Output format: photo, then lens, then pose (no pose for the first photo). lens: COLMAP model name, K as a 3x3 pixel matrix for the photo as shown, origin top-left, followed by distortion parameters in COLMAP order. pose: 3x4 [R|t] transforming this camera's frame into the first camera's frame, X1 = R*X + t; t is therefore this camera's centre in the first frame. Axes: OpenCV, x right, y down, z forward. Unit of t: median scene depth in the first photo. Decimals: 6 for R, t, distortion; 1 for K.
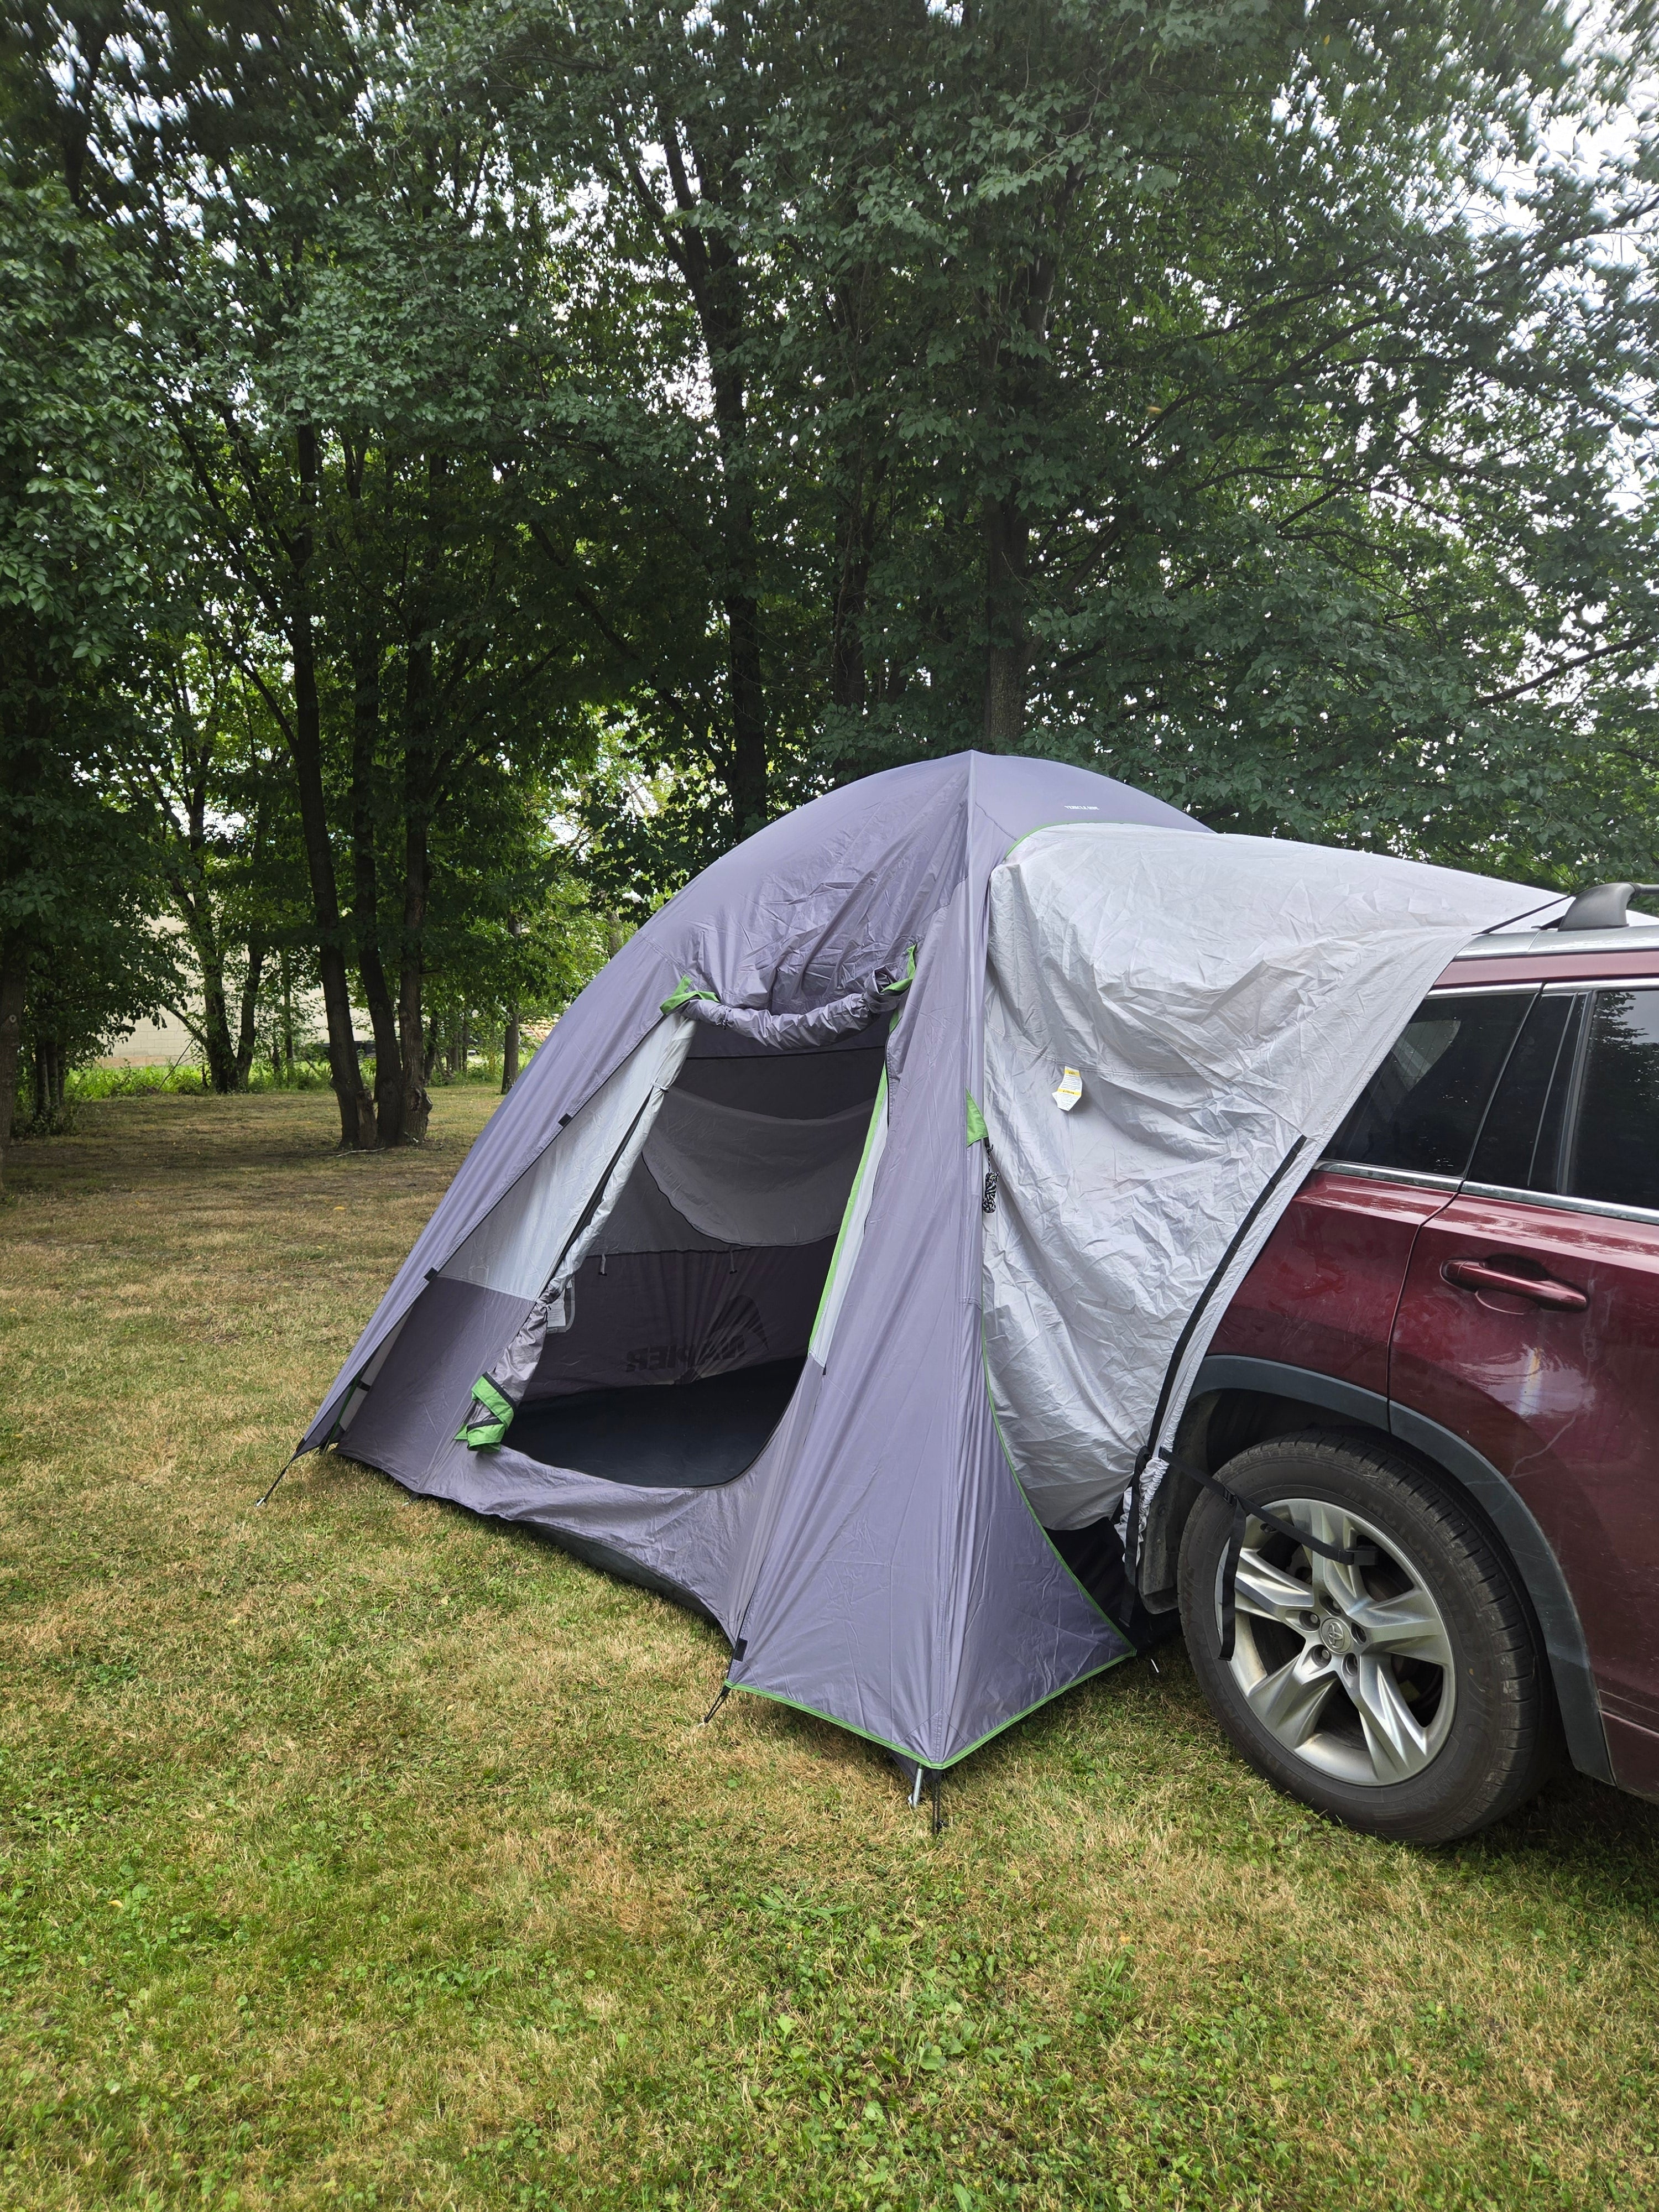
lens RADIAL K [[1532.2, 0, 825.7], [0, 1532.2, 1207.8], [0, 0, 1]] dist [0.034030, -0.001400]
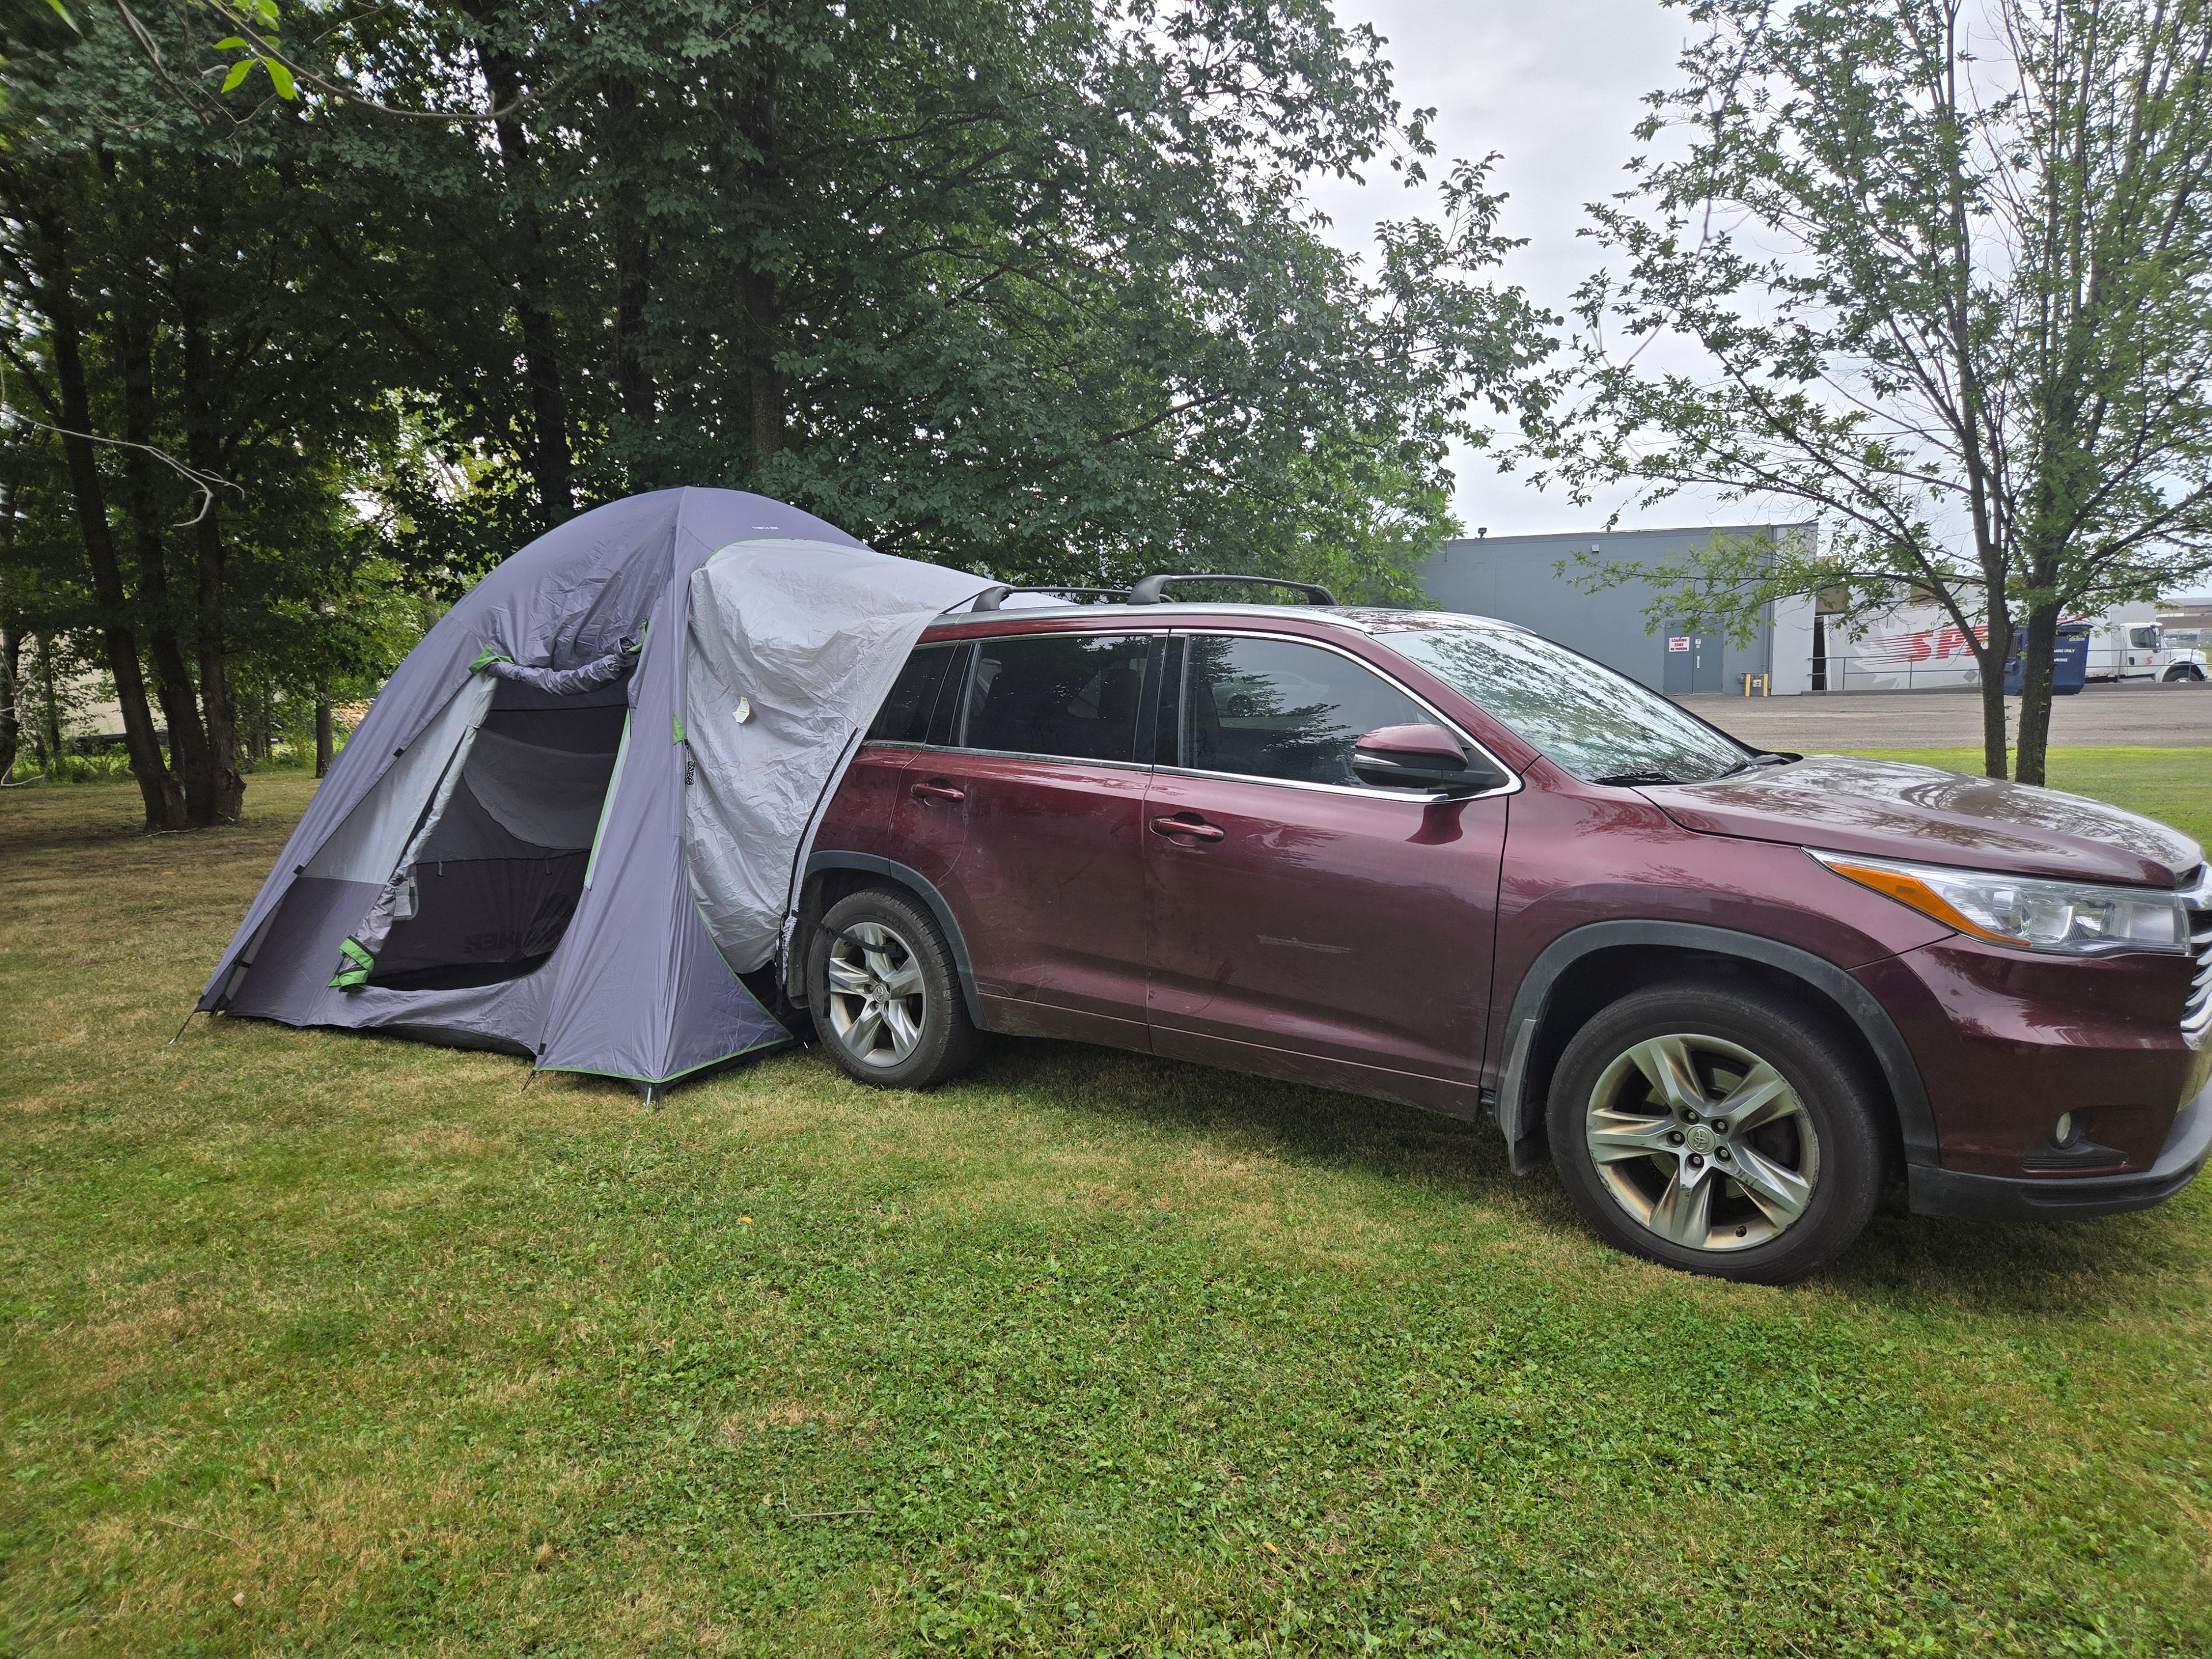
lens RADIAL K [[1514.6, 0, 1108.7], [0, 1514.6, 908.3], [0, 0, 1]] dist [0.062660, -0.055190]
pose [[0.962453, -0.064352, 0.263710, 0.104209], [0.059417, 0.997877, 0.026655, 0.123283], [-0.264865, -0.009986, 0.964234, -0.721769]]
